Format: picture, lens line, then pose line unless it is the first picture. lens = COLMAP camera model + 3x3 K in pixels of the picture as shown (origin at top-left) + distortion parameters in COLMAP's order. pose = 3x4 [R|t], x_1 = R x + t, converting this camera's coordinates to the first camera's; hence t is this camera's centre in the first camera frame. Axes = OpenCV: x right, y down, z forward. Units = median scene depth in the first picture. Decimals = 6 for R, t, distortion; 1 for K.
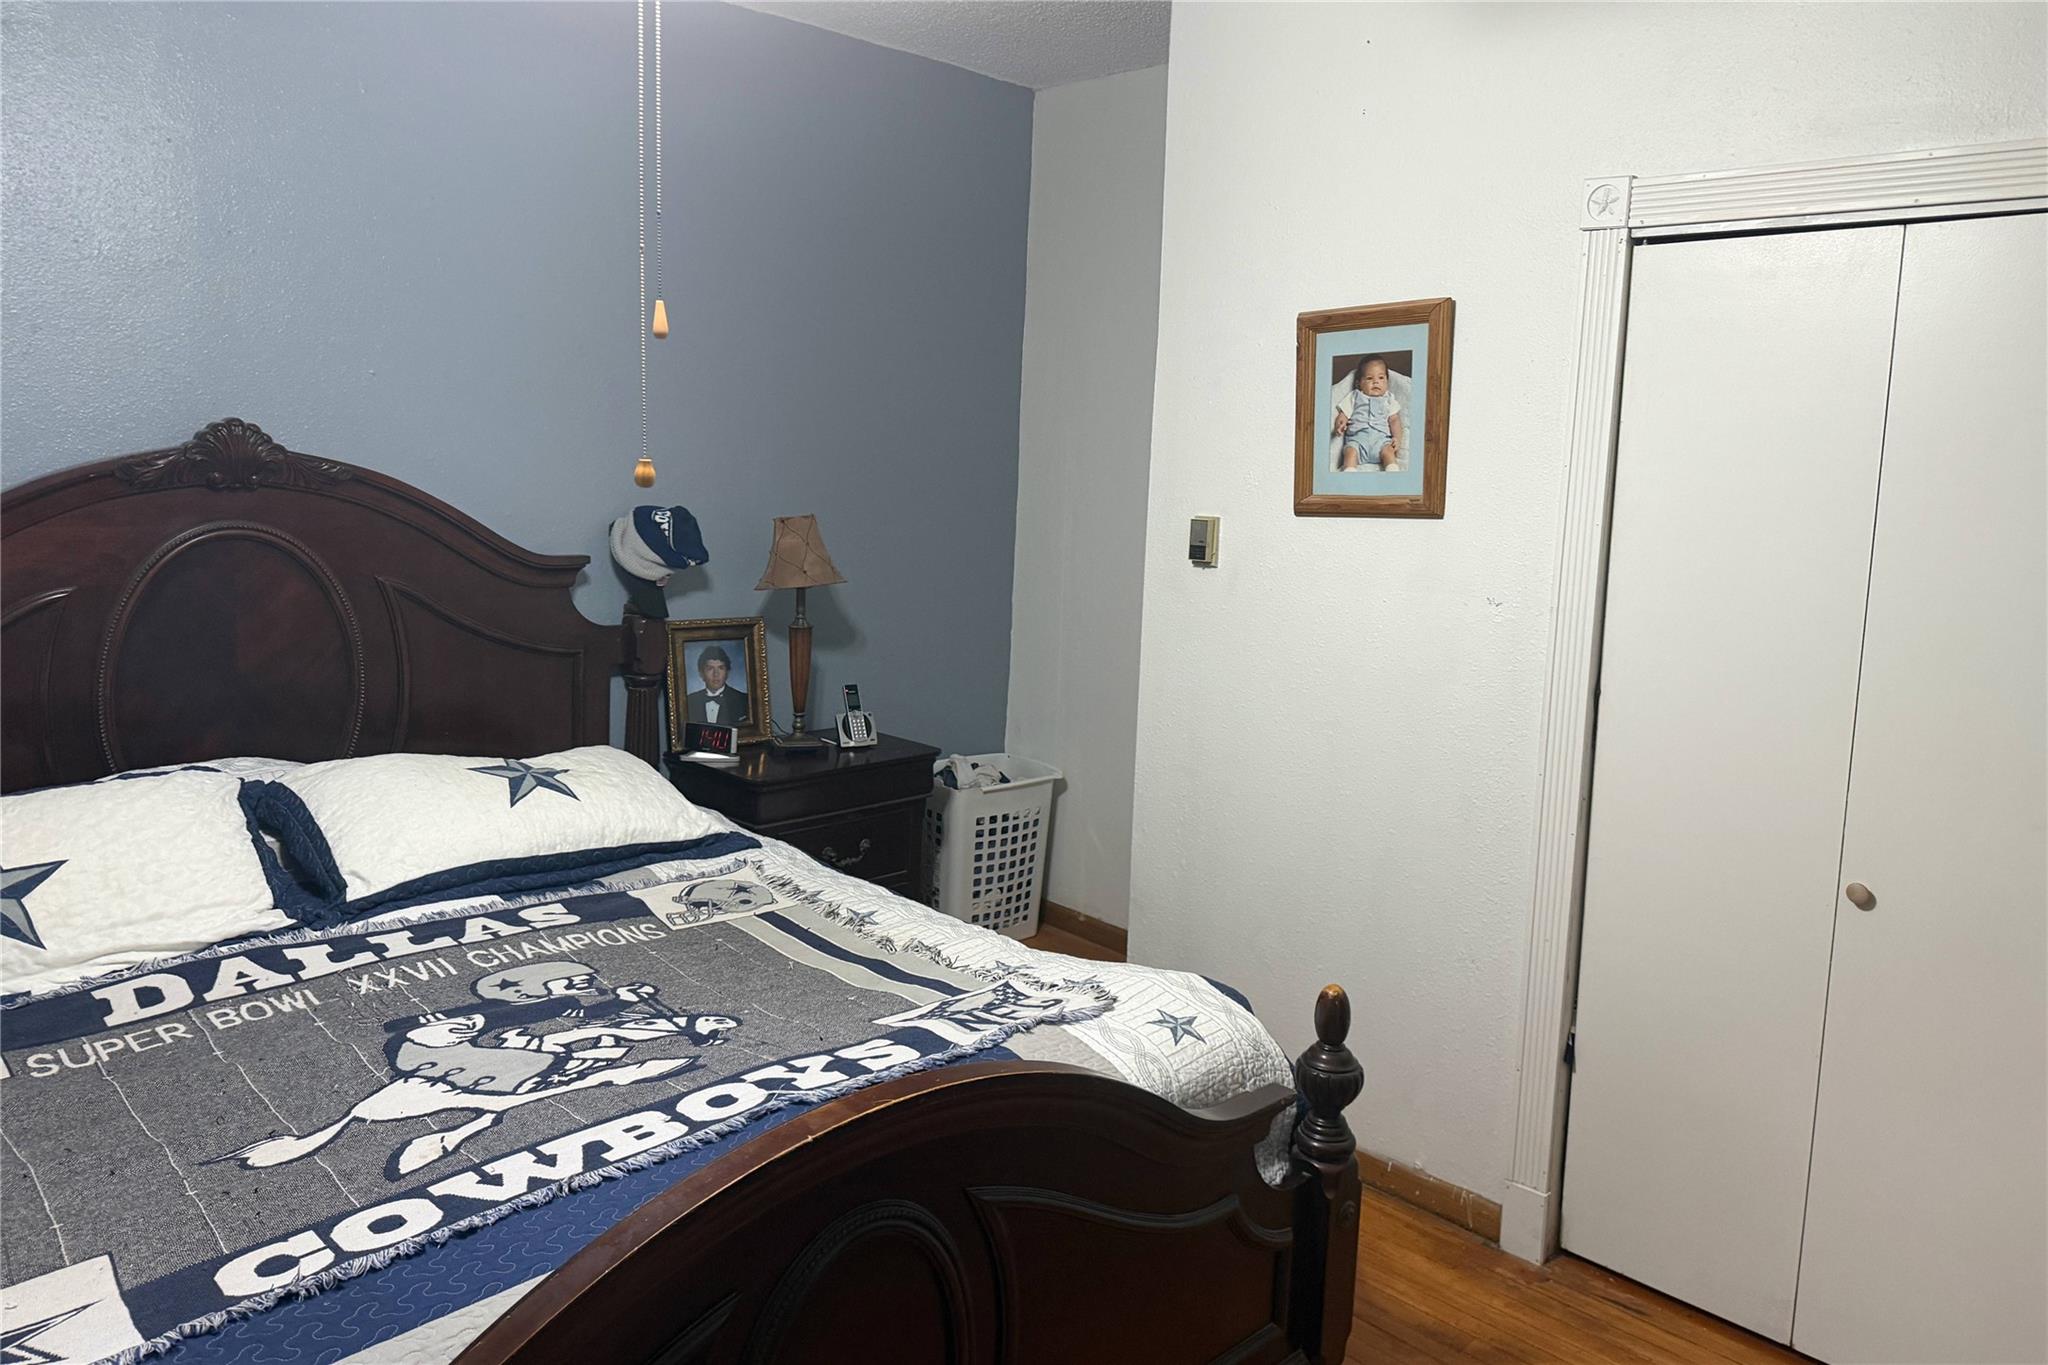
lens RADIAL K [[1390.4, 0, 1020.6], [0, 1390.4, 694.6], [0, 0, 1]] dist [0.019757, -0.001753]
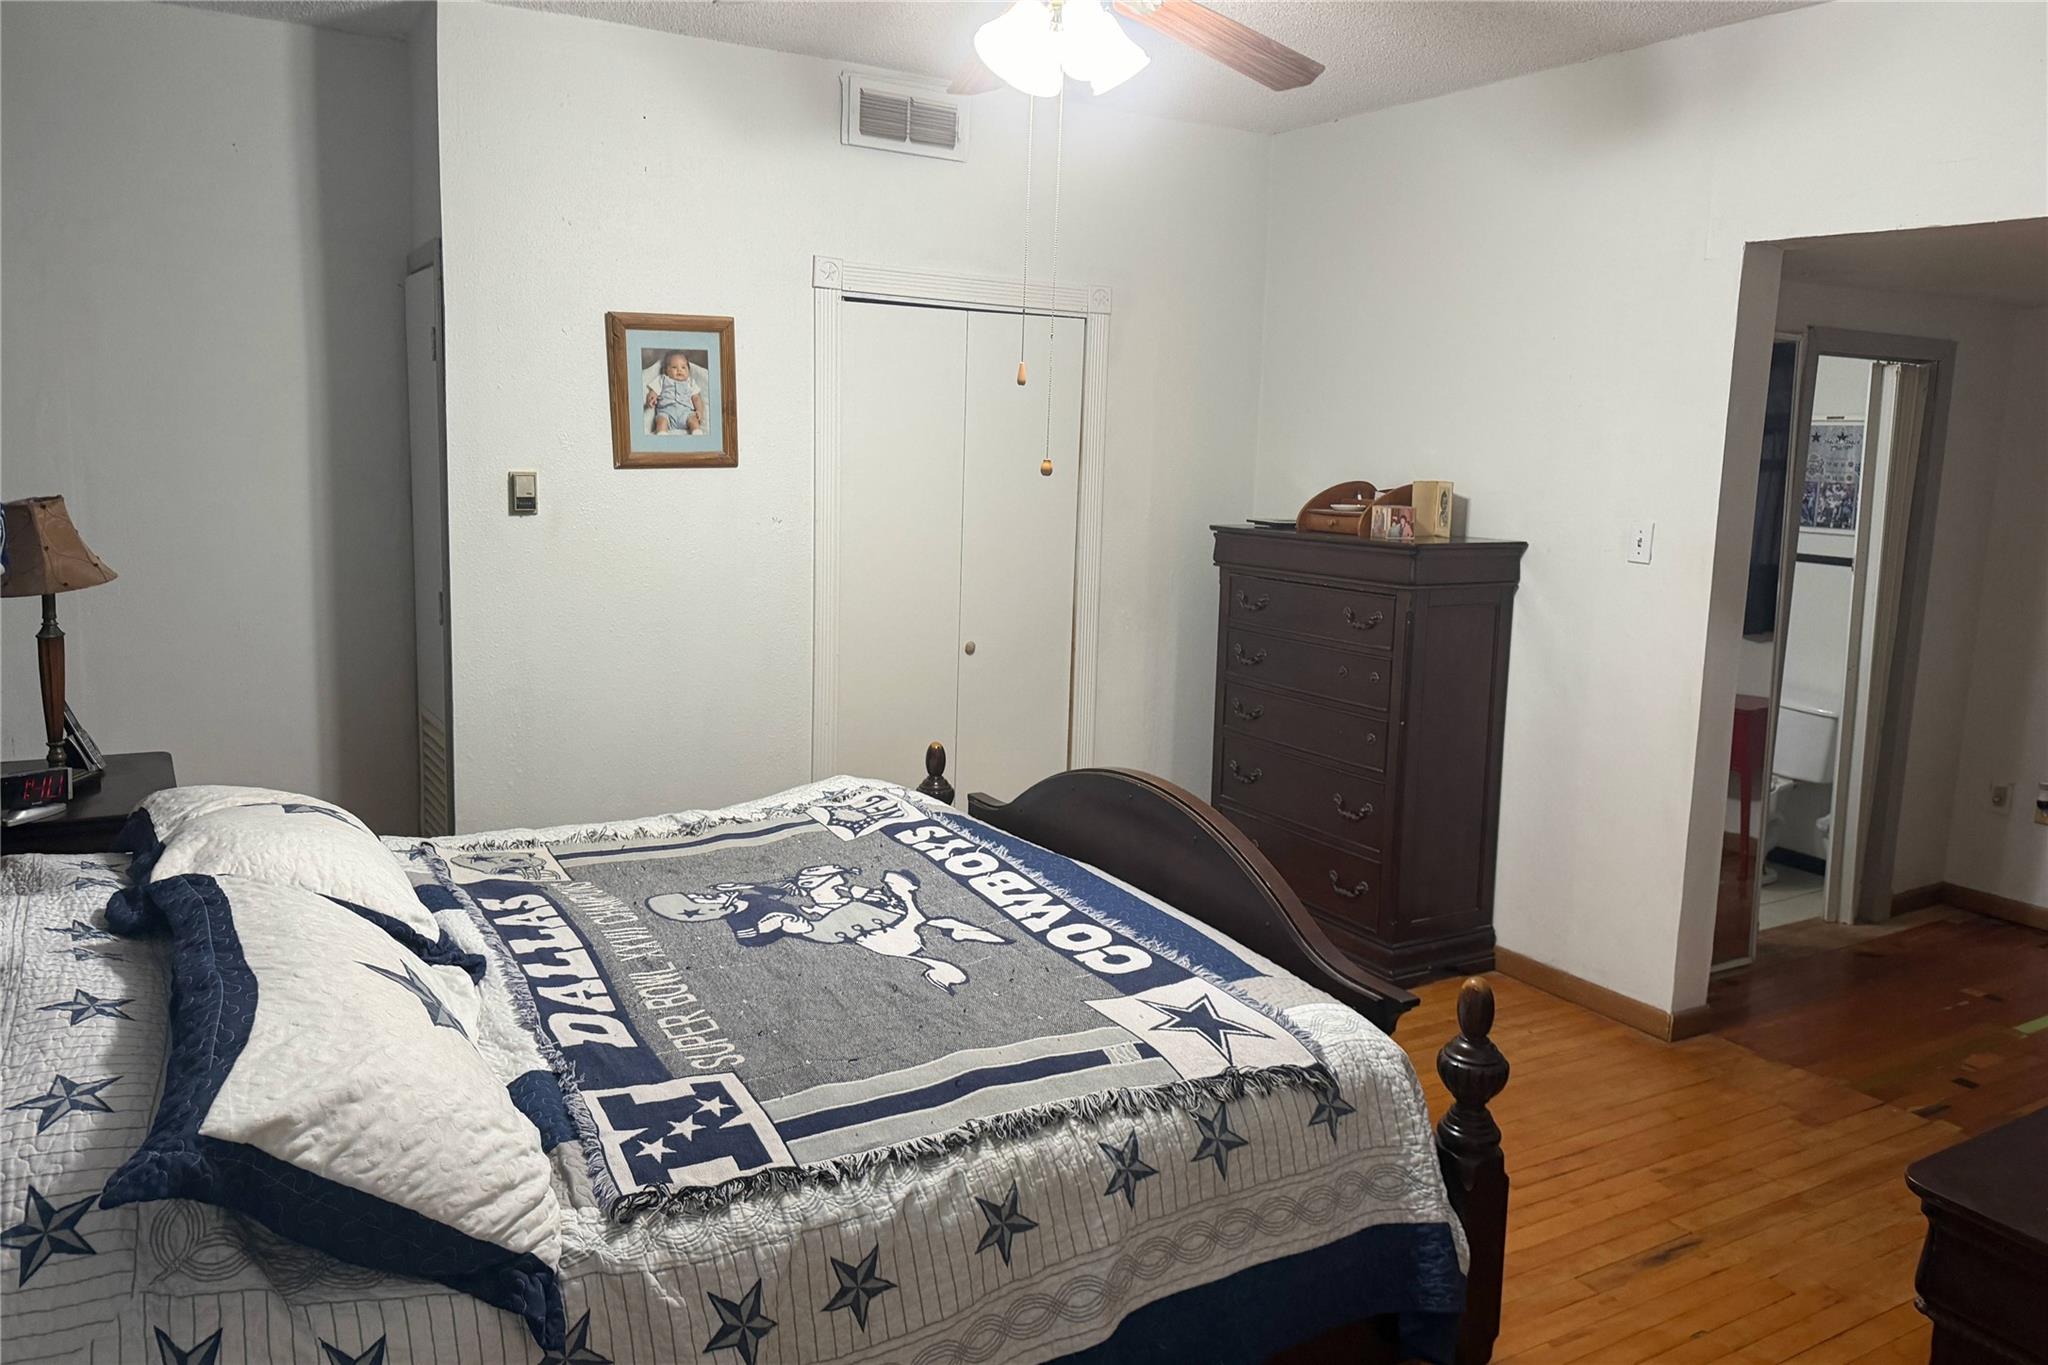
lens RADIAL K [[1390.4, 0, 1017.1], [0, 1390.4, 674.5], [0, 0, 1]] dist [0.019757, -0.001753]
pose [[0.237248, -0.175636, 0.955440, -1.098570], [0.149656, 0.978387, 0.142692, -0.079383], [-0.959852, 0.109134, 0.258405, 0.369991]]
